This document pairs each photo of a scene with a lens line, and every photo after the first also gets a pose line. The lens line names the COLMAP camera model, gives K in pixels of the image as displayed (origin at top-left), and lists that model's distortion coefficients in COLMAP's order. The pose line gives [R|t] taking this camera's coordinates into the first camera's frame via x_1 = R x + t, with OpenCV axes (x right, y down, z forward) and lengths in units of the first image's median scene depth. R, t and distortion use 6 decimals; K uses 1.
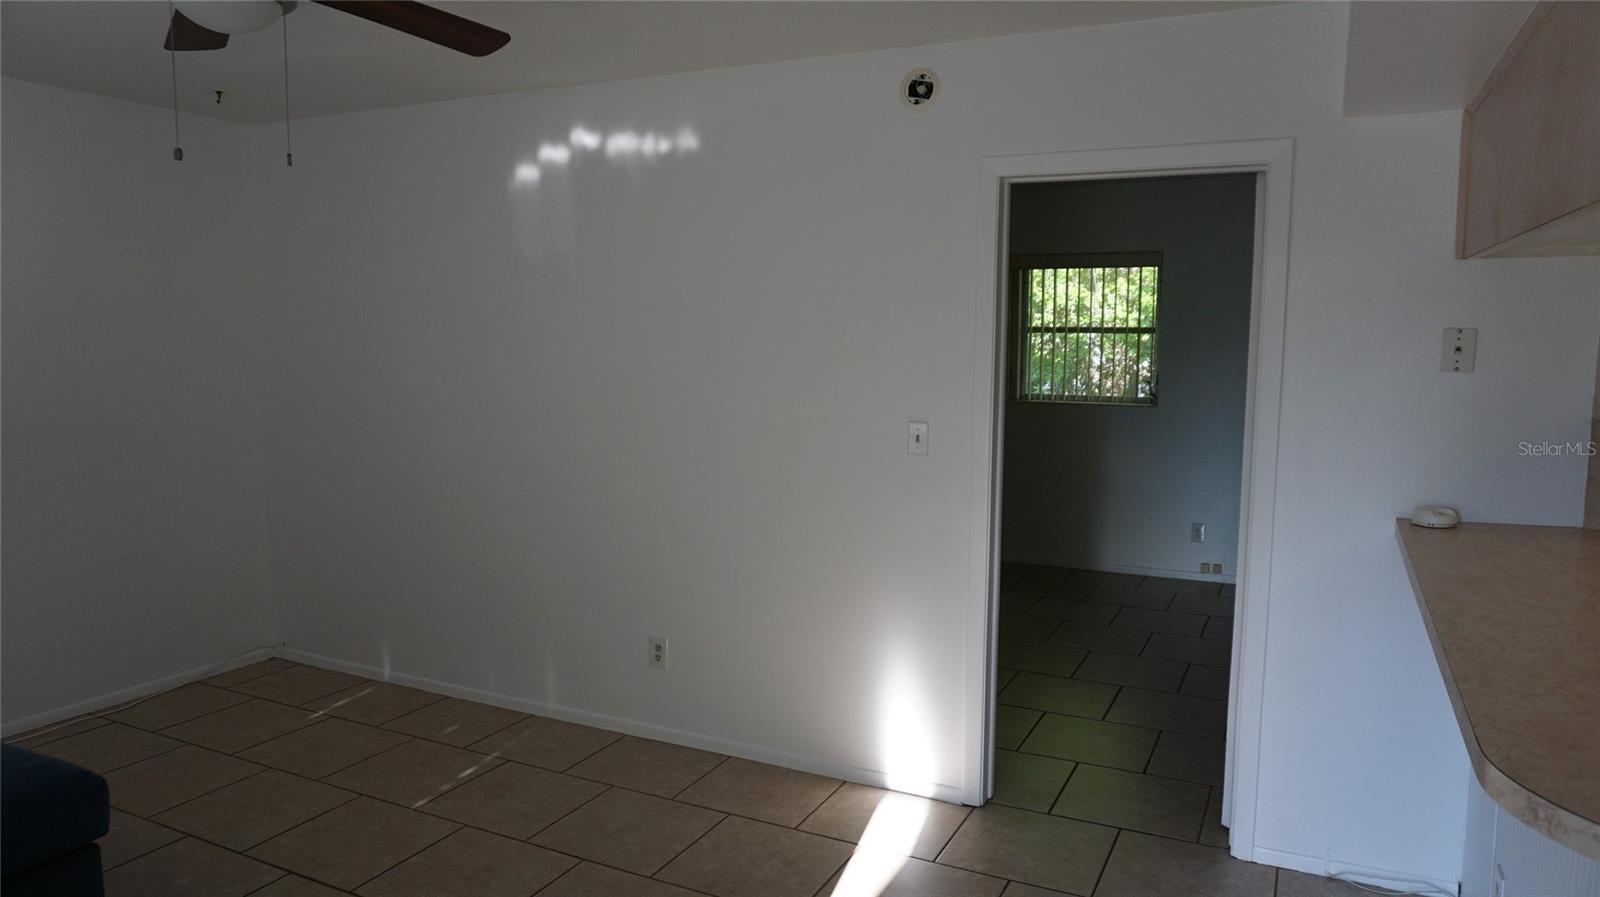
lens RADIAL K [[1062.2, 0, 802.7], [0, 1062.2, 452.5], [0, 0, 1]] dist [-0.062211, 0.040089]
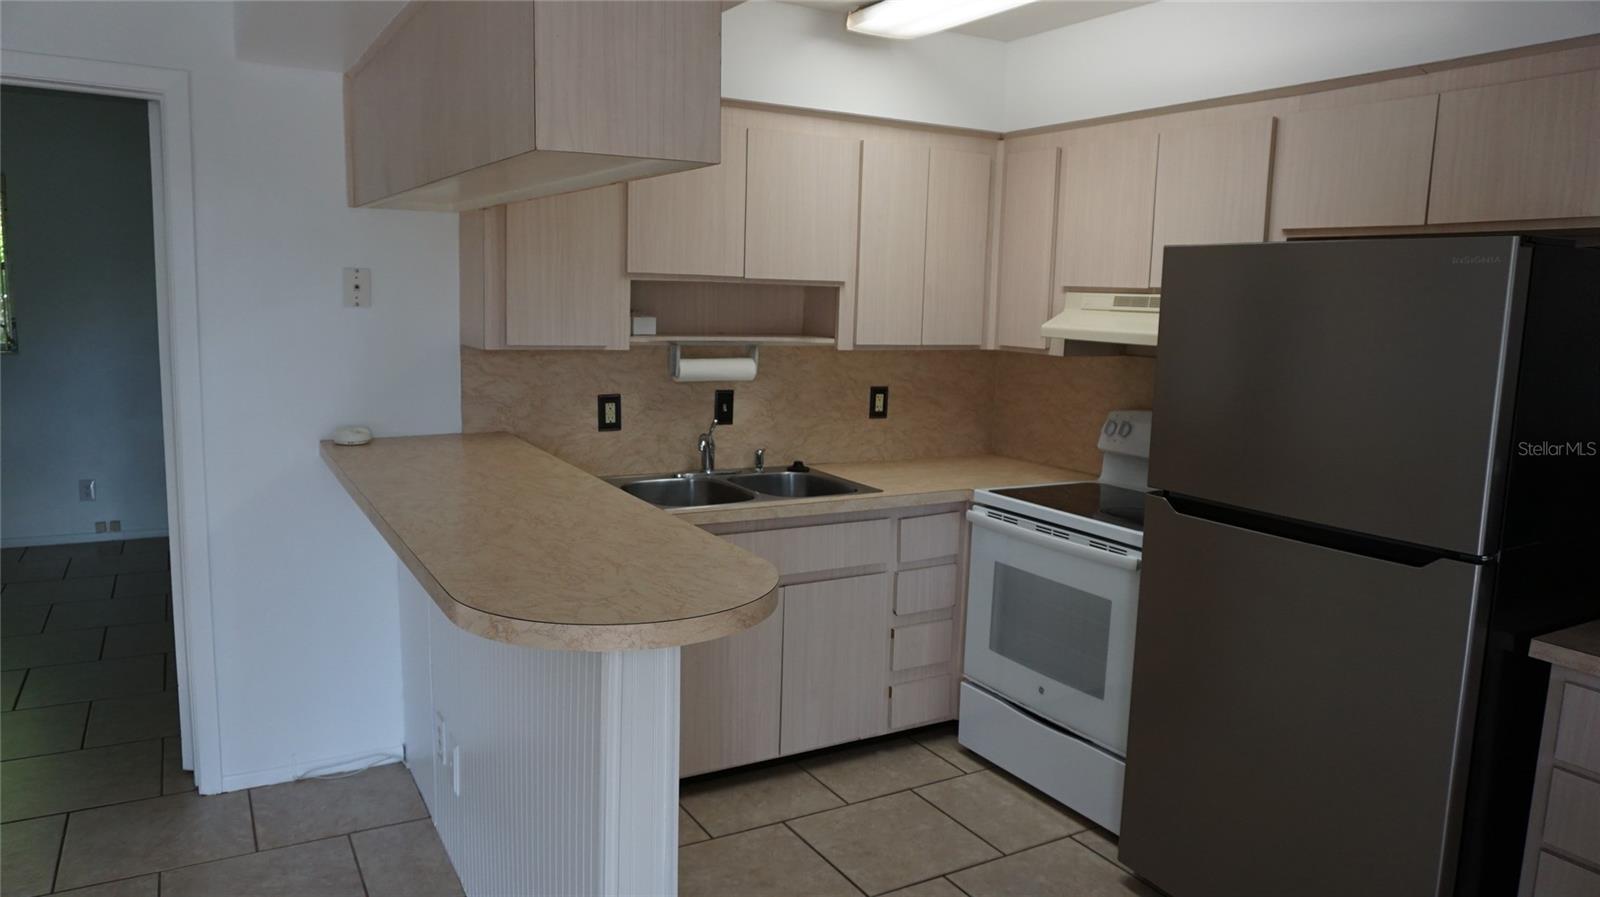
lens RADIAL K [[1062.2, 0, 802.7], [0, 1062.2, 452.5], [0, 0, 1]] dist [-0.062211, 0.040089]
pose [[0.541697, -0.106089, 0.833853, -0.075523], [0.064357, 0.994326, 0.084697, 0.013793], [-0.838107, 0.007784, 0.545451, -0.028047]]
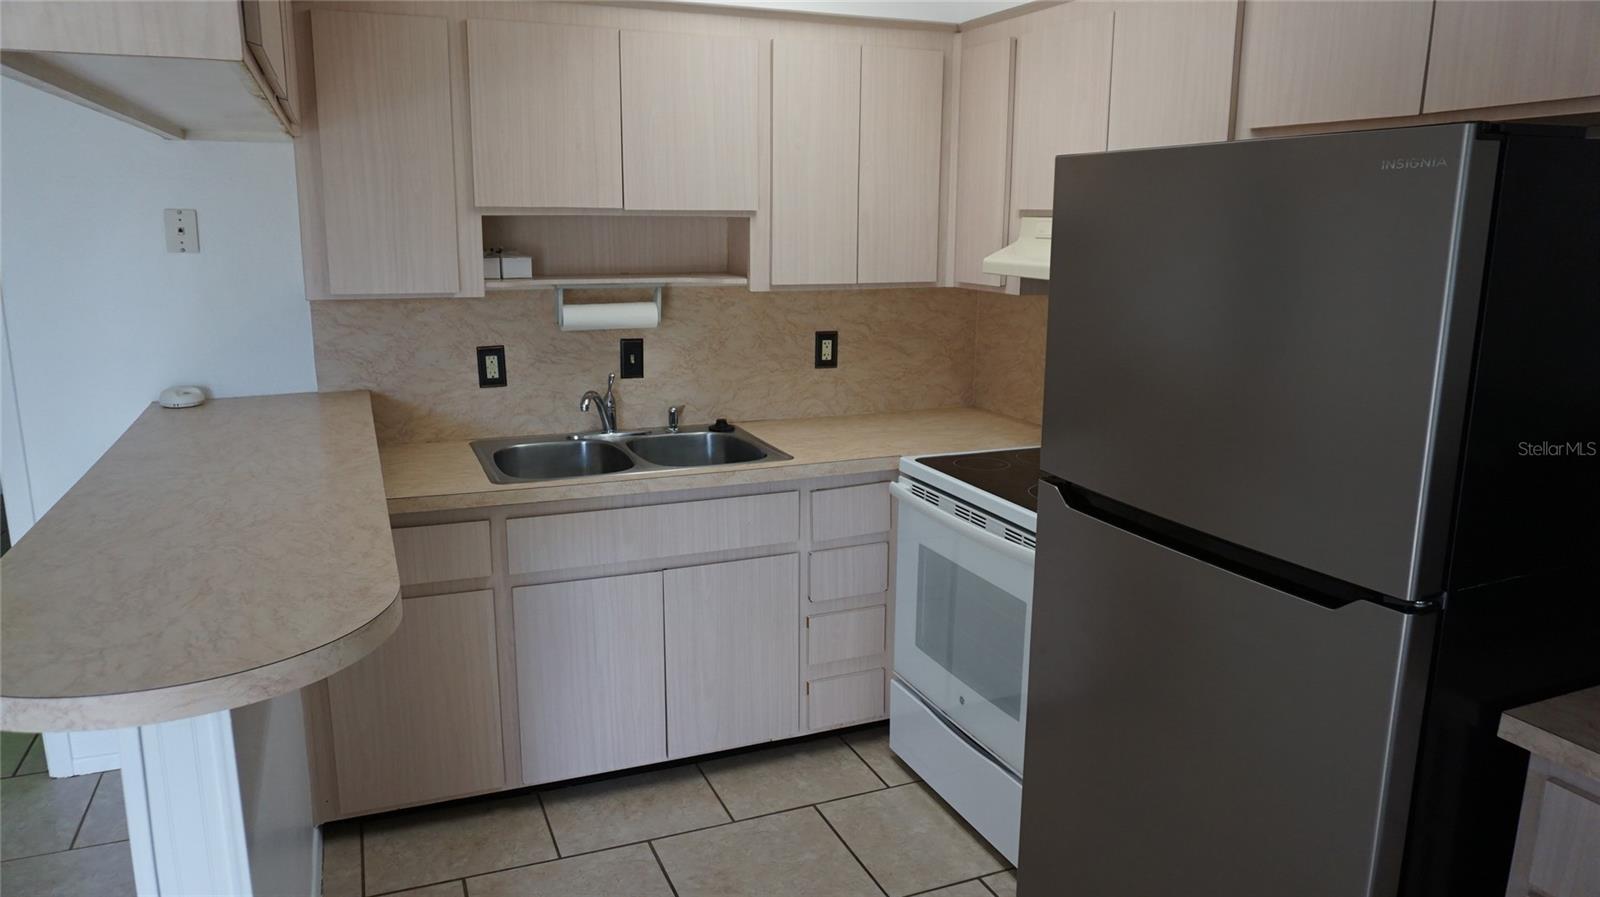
lens RADIAL K [[1069.0, 0, 800.3], [0, 1069.0, 458.8], [0, 0, 1]] dist [-0.062630, 0.038829]
pose [[0.643888, -0.160902, 0.748010, 0.199192], [0.075381, 0.986222, 0.147255, 0.014100], [-0.761397, -0.038429, 0.647146, -0.119130]]
